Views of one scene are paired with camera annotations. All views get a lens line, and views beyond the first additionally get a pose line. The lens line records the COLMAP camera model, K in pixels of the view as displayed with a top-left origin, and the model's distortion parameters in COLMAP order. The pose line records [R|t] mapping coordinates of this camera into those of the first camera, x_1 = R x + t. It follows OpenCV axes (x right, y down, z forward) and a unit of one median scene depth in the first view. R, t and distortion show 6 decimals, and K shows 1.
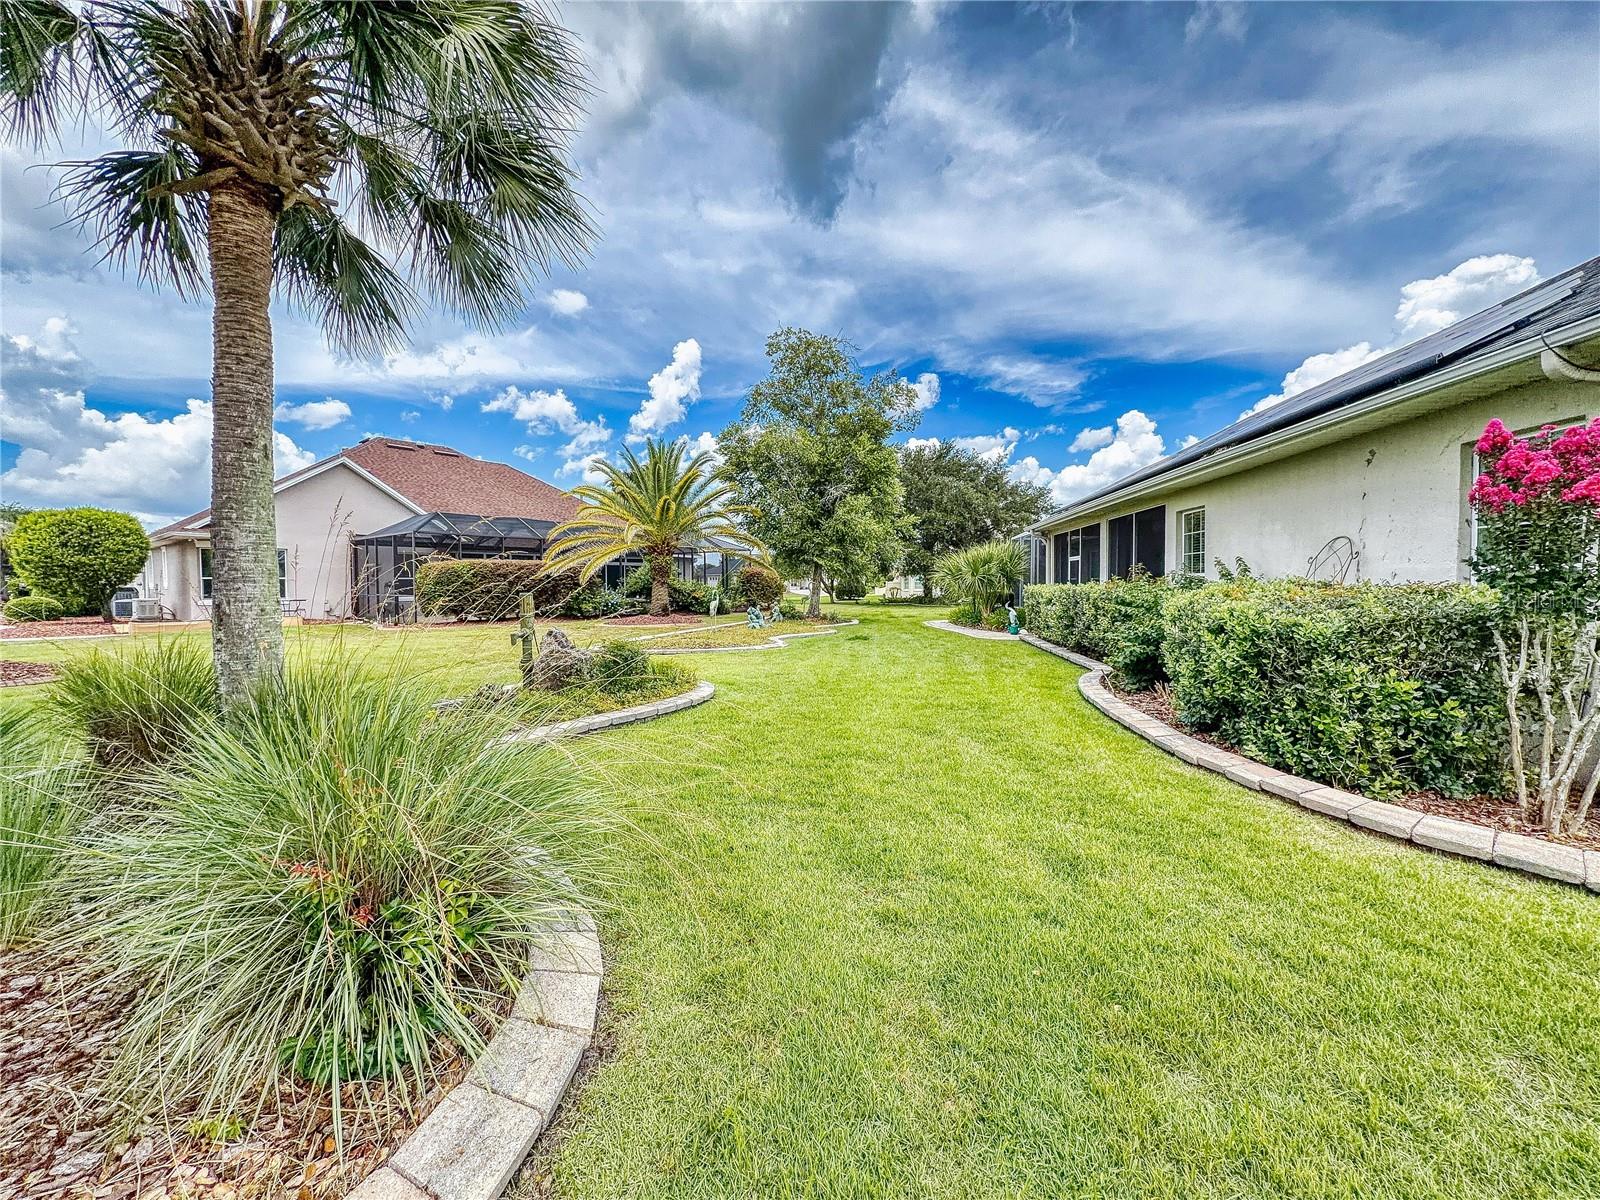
lens RADIAL K [[640.0, 0, 795.9], [0, 640.0, 606.1], [0, 0, 1]] dist [0.010497, 0.000332]
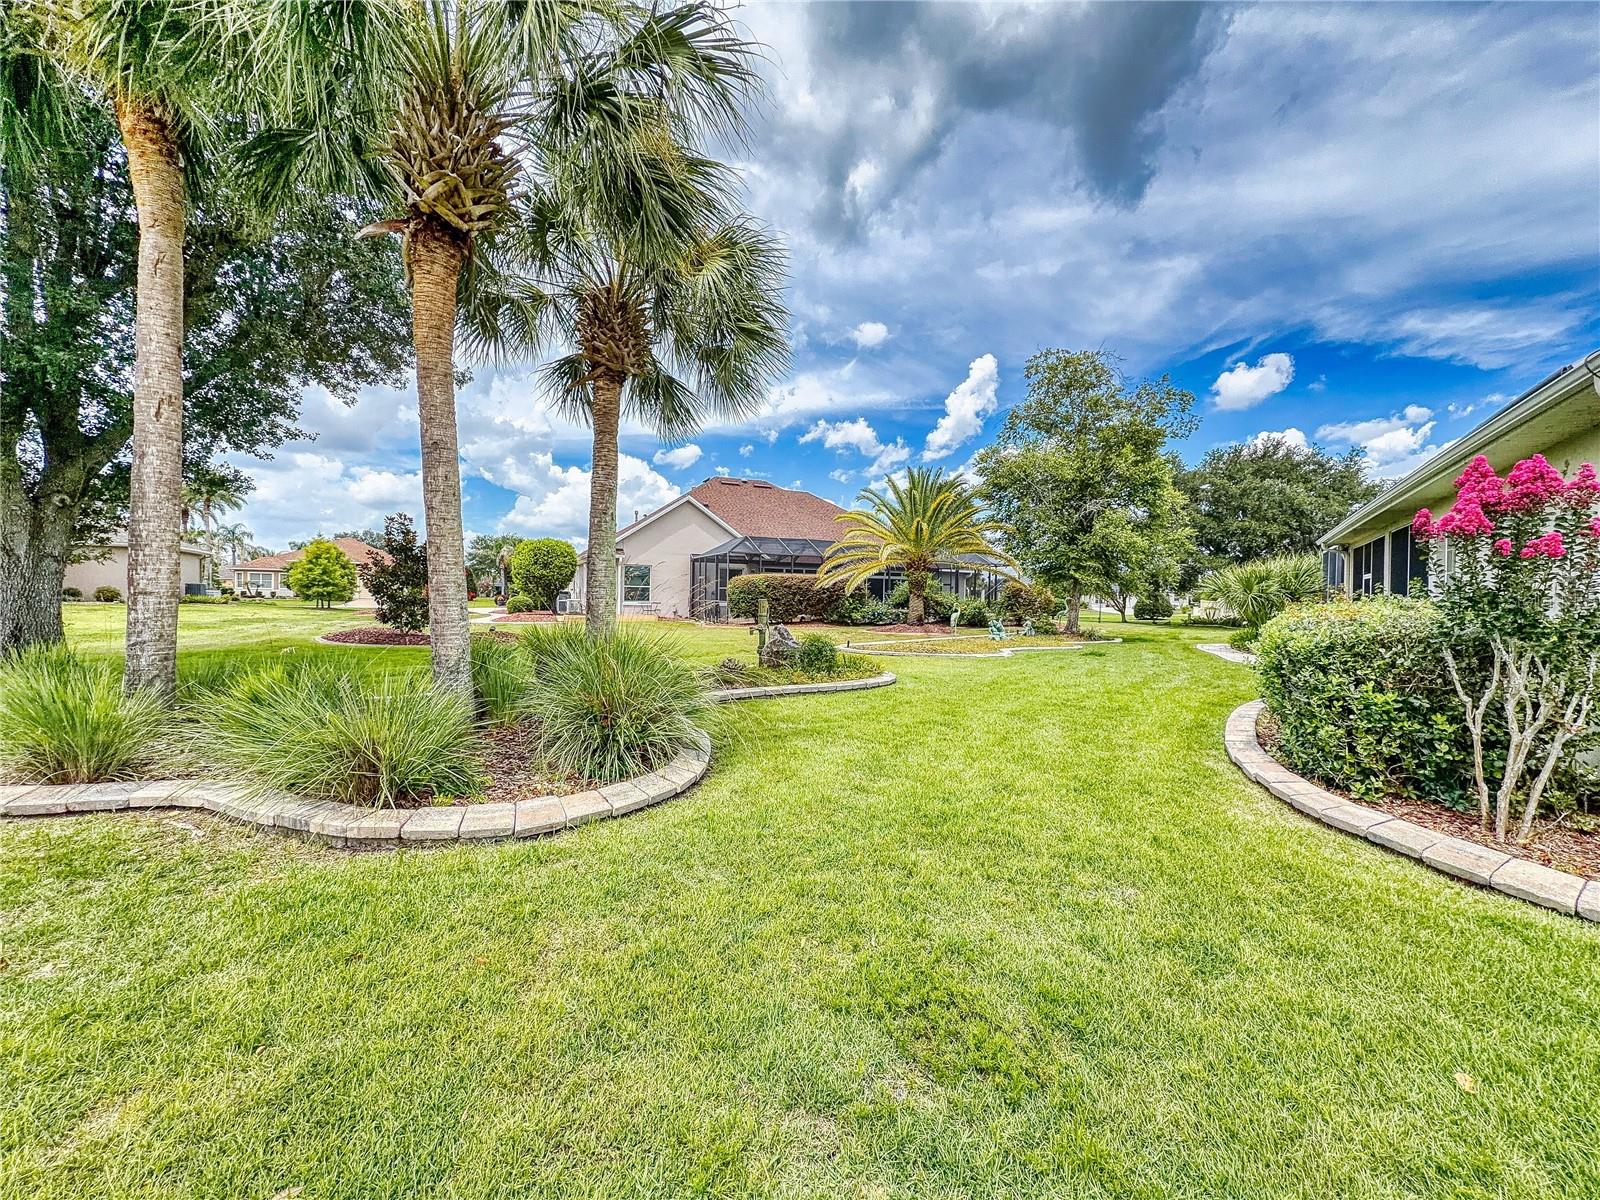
lens RADIAL K [[640.0, 0, 804.4], [0, 640.0, 598.2], [0, 0, 1]] dist [0.010497, 0.000332]
pose [[0.901132, 0.022954, -0.432937, 0.086134], [-0.037397, 0.998991, -0.024874, 0.002940], [0.431929, 0.038605, 0.901081, -0.071702]]
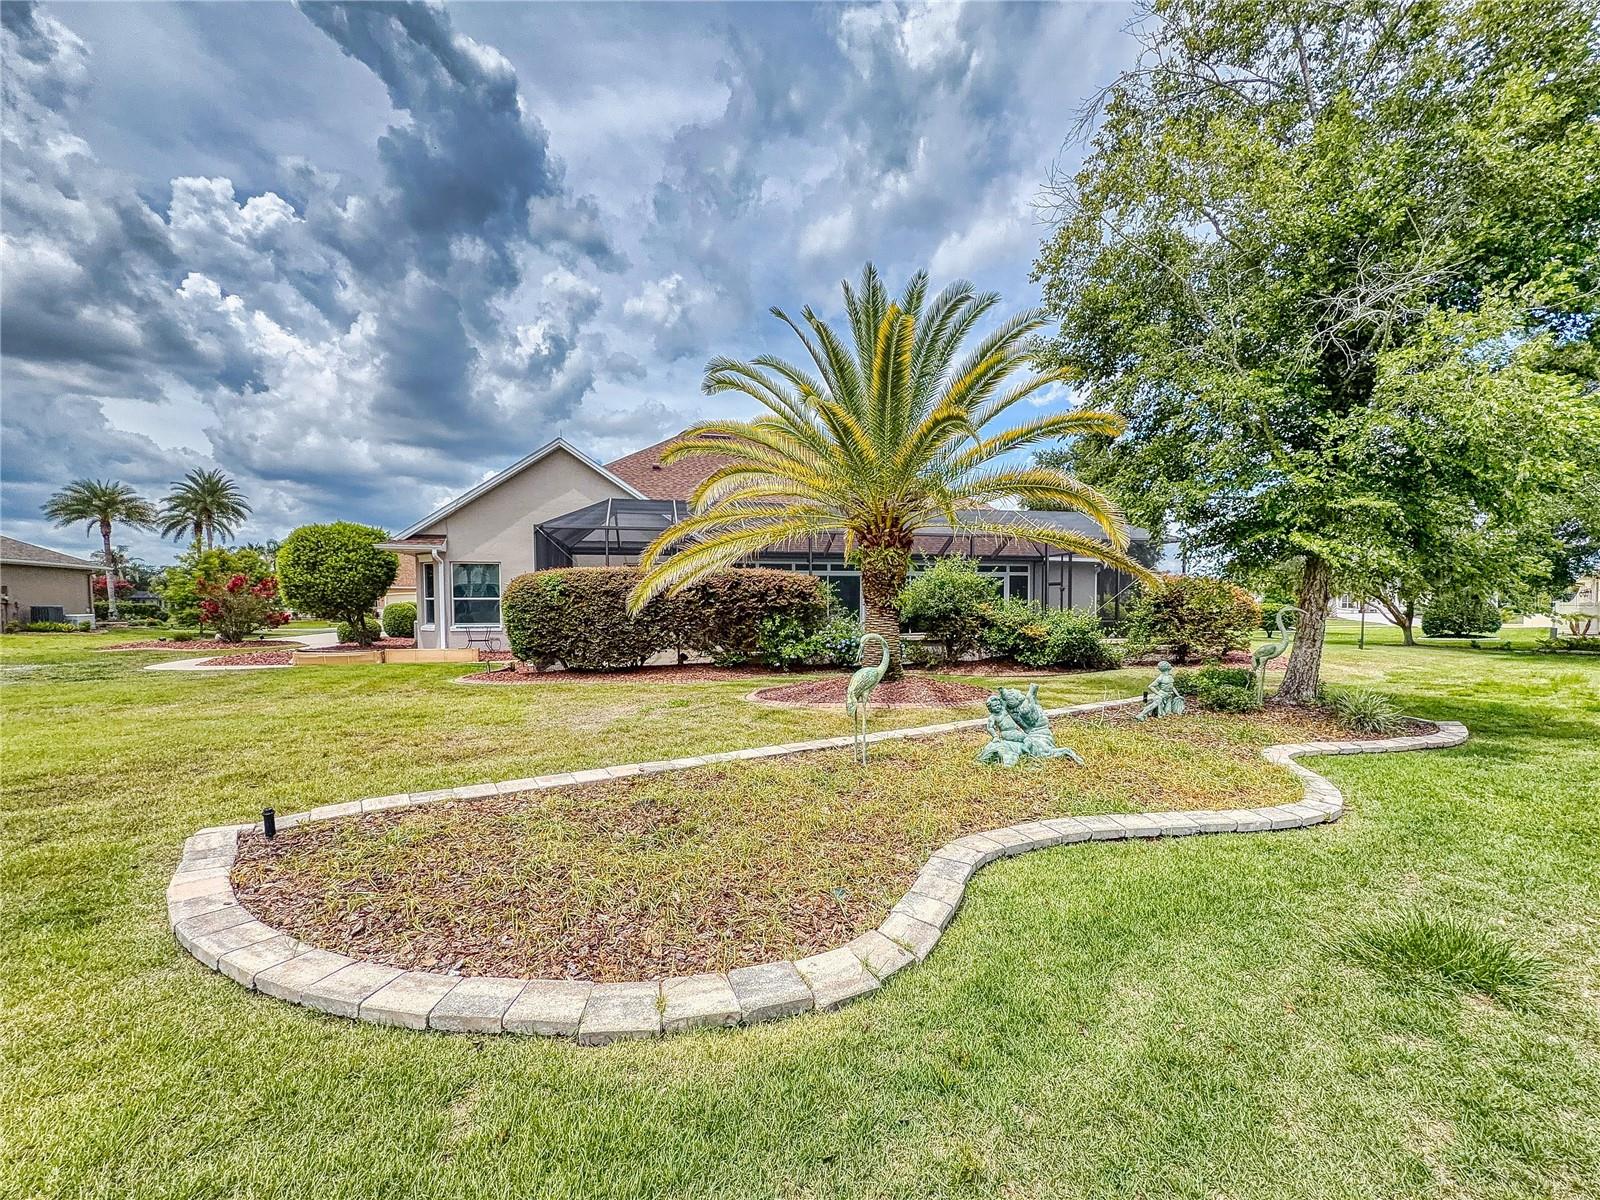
lens RADIAL K [[709.2, 0, 811.0], [0, 709.2, 614.8], [0, 0, 1]] dist [0.006237, 0.000496]
pose [[0.792135, 0.014020, -0.610185, 0.054341], [-0.024159, 0.999673, -0.008393, -0.024587], [0.609868, 0.021390, 0.792214, 0.537594]]
